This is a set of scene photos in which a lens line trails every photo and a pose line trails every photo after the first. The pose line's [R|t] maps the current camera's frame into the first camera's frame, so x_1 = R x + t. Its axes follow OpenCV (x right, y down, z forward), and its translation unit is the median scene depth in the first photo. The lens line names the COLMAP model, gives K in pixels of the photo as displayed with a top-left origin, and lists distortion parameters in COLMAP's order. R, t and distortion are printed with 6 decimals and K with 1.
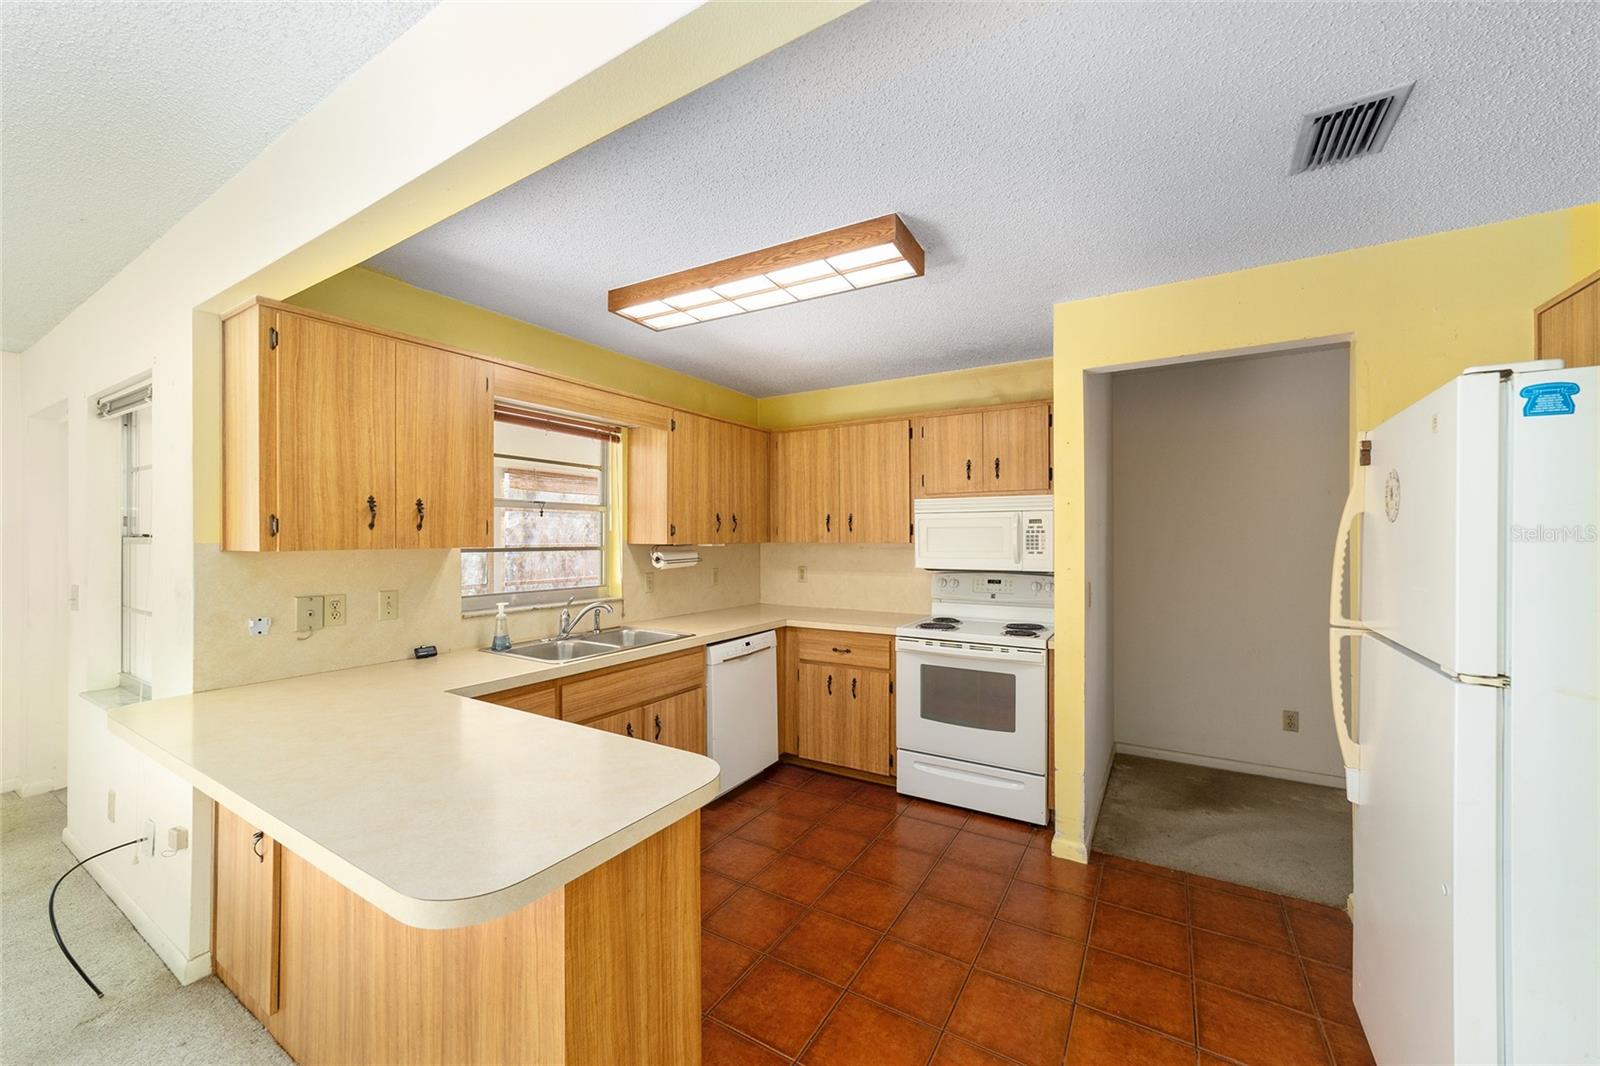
lens RADIAL K [[614.5, 0, 796.1], [0, 614.5, 535.4], [0, 0, 1]] dist [-0.012464, 0.008561]
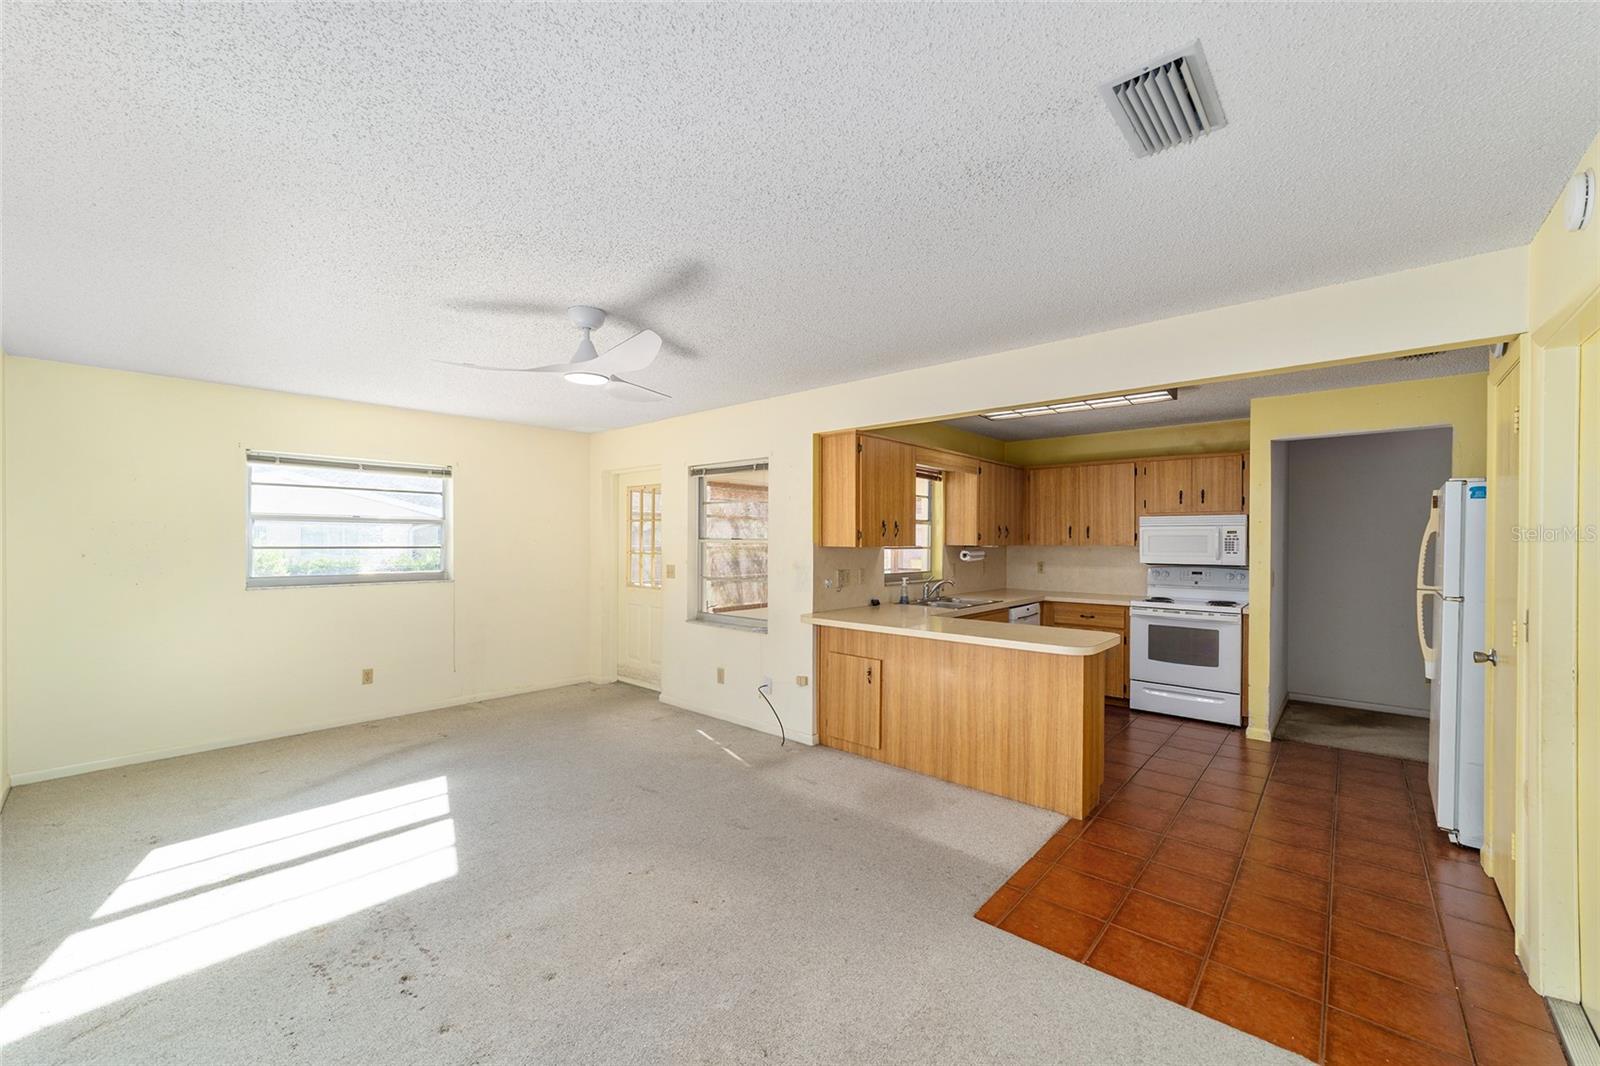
lens RADIAL K [[628.8, 0, 791.0], [0, 628.8, 541.6], [0, 0, 1]] dist [-0.010240, 0.000400]
pose [[0.983334, 0.006385, -0.181697, -0.389821], [-0.005519, 0.999971, 0.005268, -0.001832], [0.181725, -0.004178, 0.983341, -0.699811]]
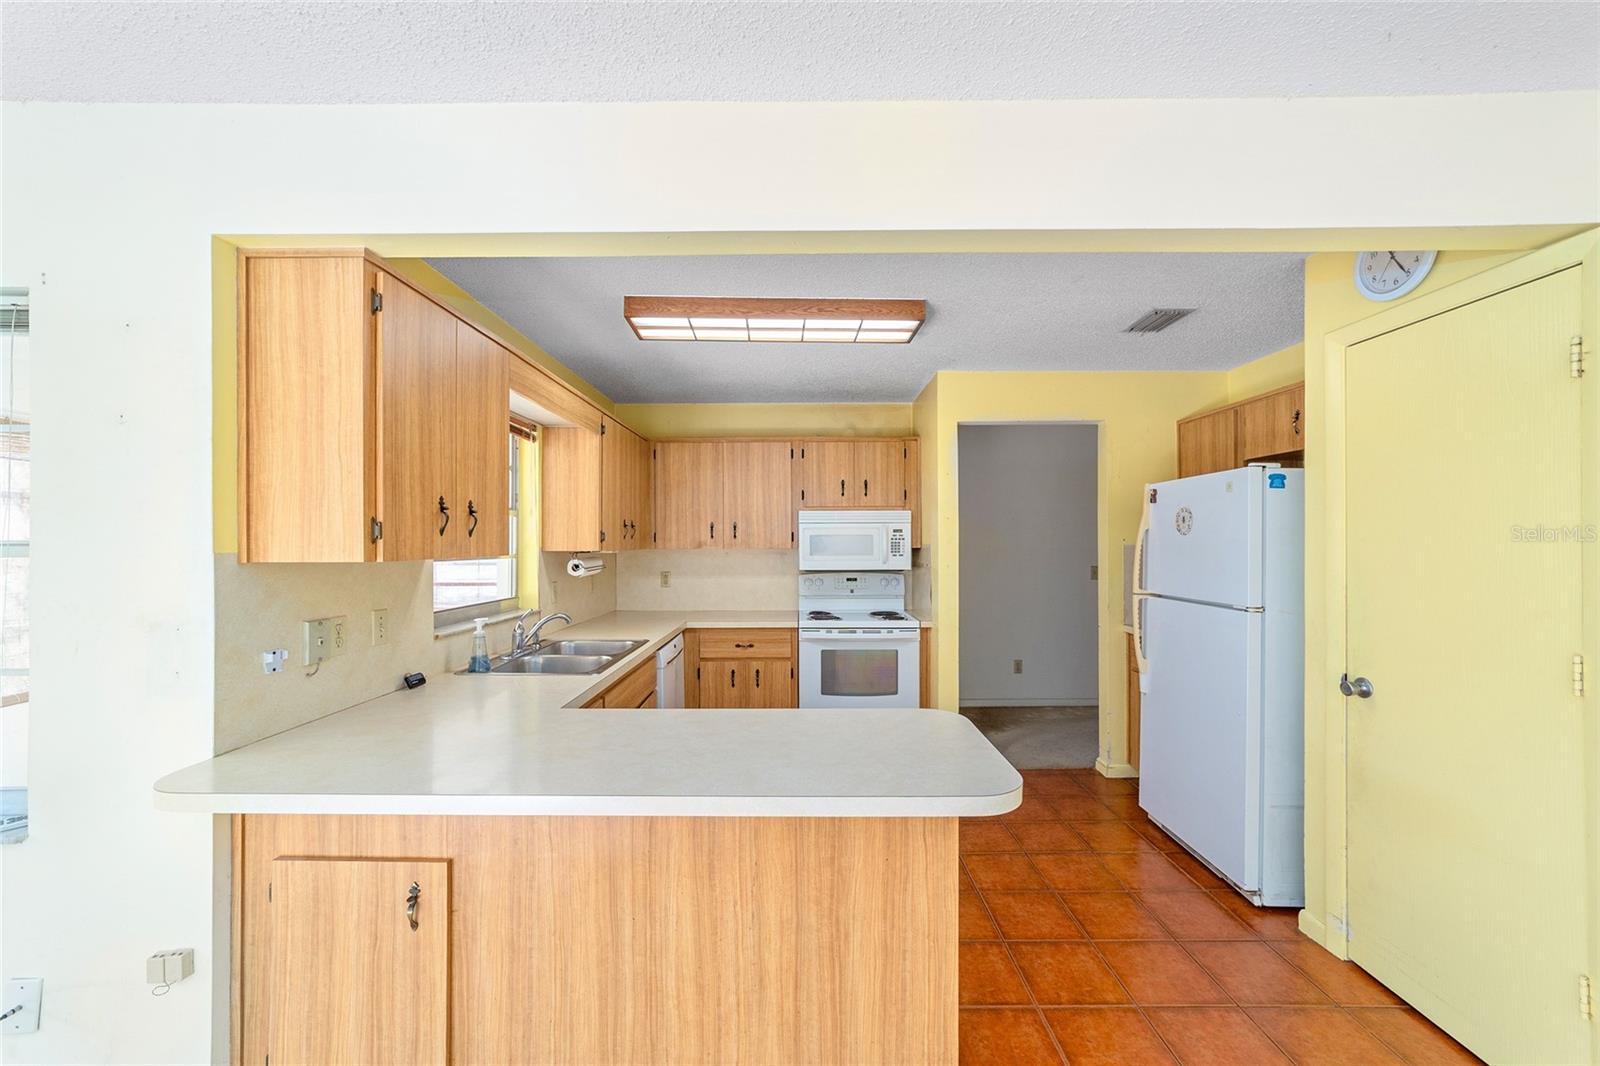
lens RADIAL K [[616.6, 0, 795.1], [0, 616.6, 540.9], [0, 0, 1]] dist [-0.009178, 0.000263]
pose [[0.854319, 0.000376, 0.519748, -0.454351], [0.000216, 0.999999, -0.001078, -0.000656], [-0.519748, 0.001034, 0.854319, 0.002755]]
